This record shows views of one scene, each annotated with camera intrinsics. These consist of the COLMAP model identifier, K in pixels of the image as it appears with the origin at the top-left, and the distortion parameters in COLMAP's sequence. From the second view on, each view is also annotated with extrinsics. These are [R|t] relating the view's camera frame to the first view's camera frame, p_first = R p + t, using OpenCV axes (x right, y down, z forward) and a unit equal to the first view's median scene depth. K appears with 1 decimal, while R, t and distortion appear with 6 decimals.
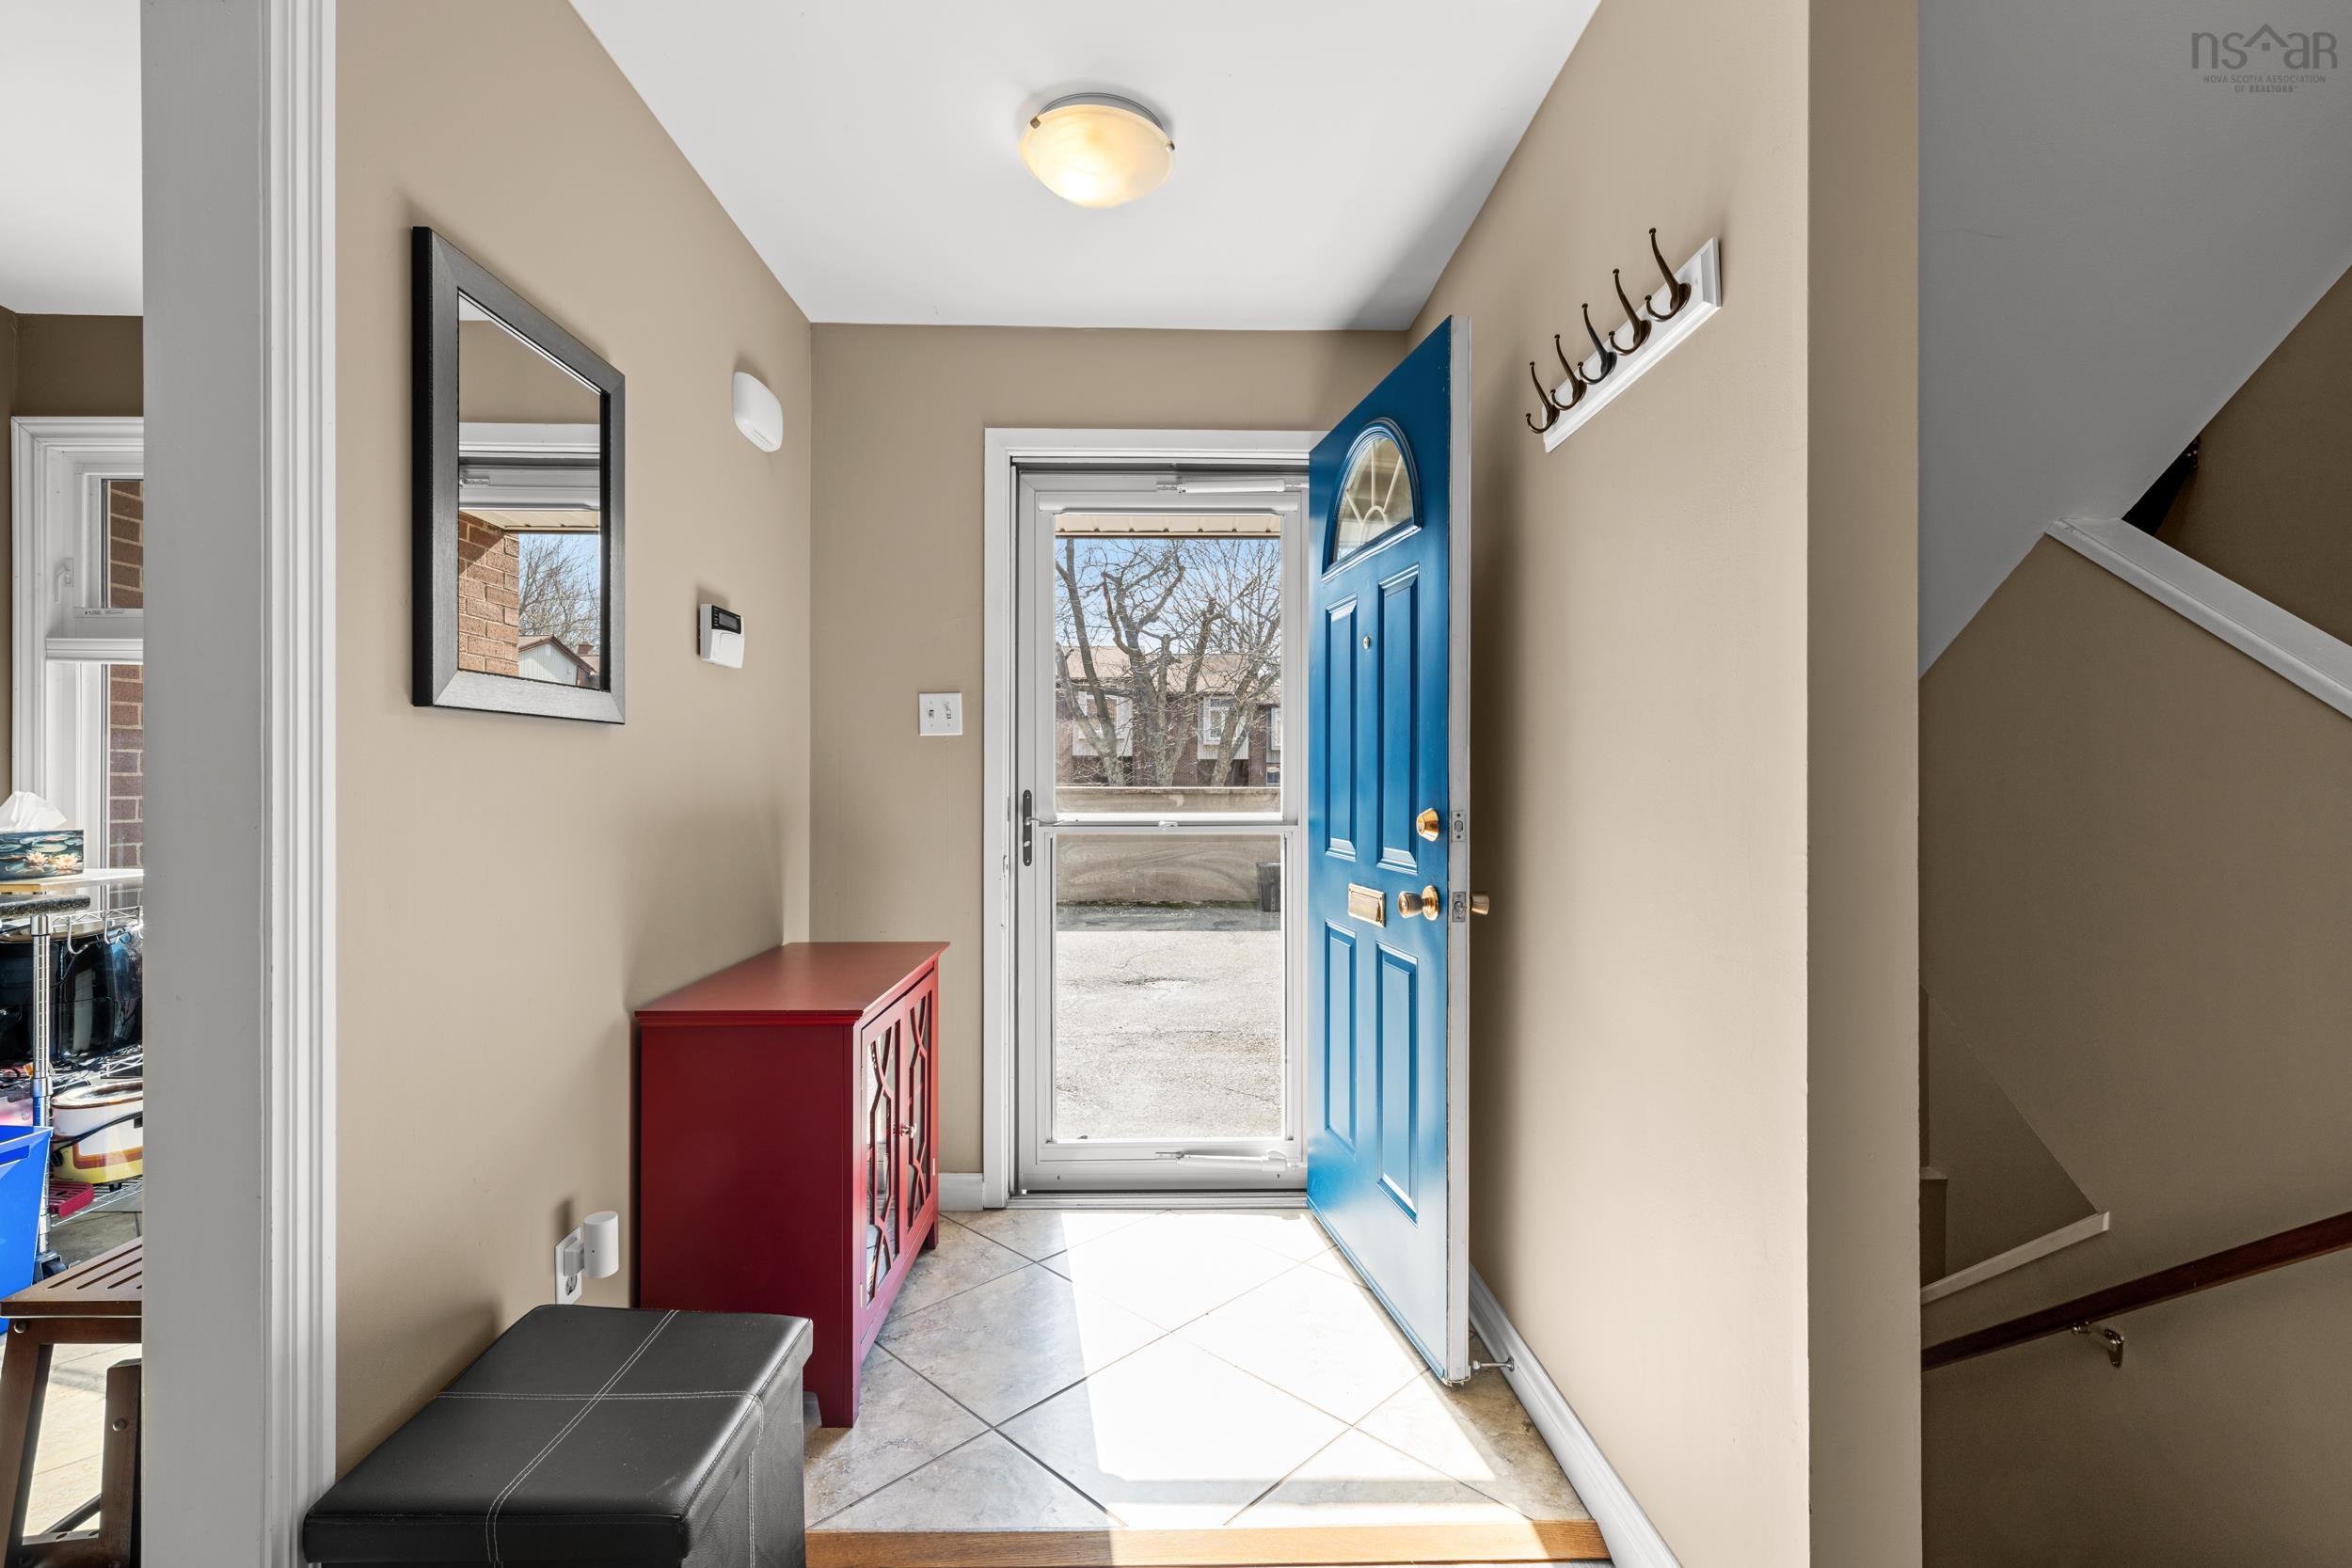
lens RADIAL K [[1053.6, 0, 1176.0], [0, 1053.6, 784.0], [0, 0, 1]] dist [-0.000491, -0.000055]
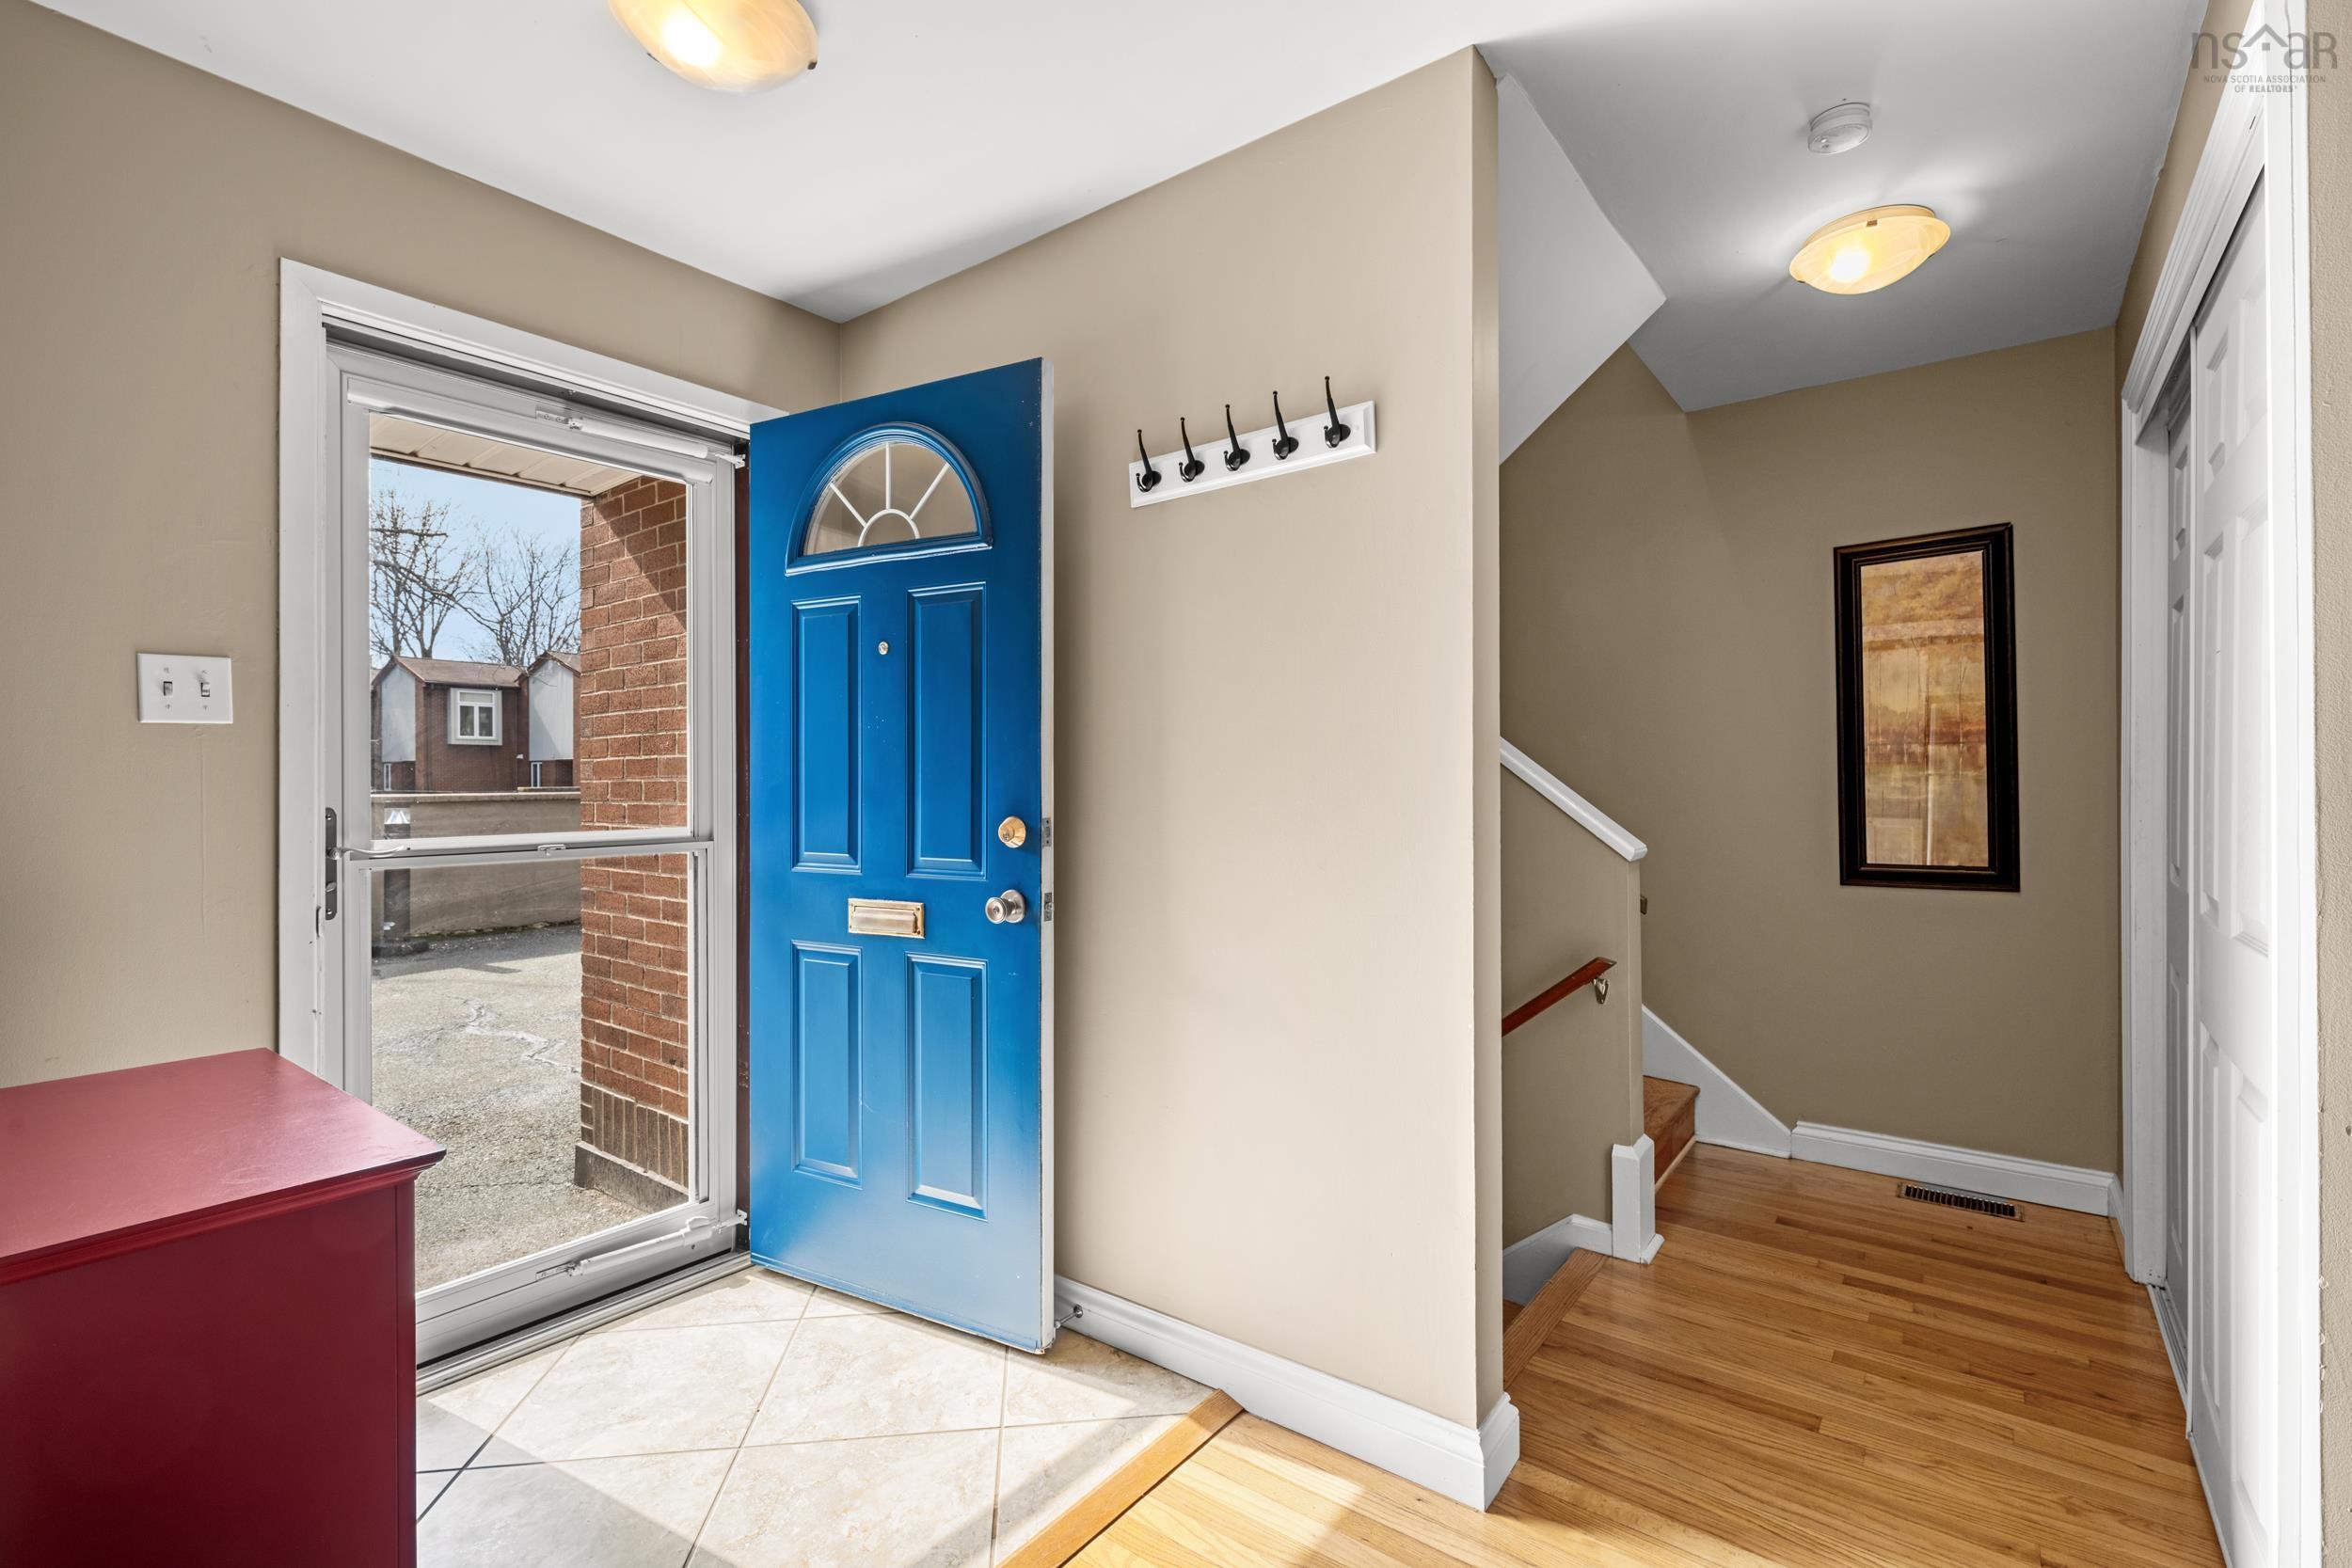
lens RADIAL K [[1053.6, 0, 1176.0], [0, 1053.6, 784.0], [0, 0, 1]] dist [-0.000491, -0.000055]
pose [[0.621709, -0.005992, 0.783225, -0.348323], [0.007143, 0.999973, 0.001980, -0.007526], [-0.783215, 0.004364, 0.621735, 0.157152]]
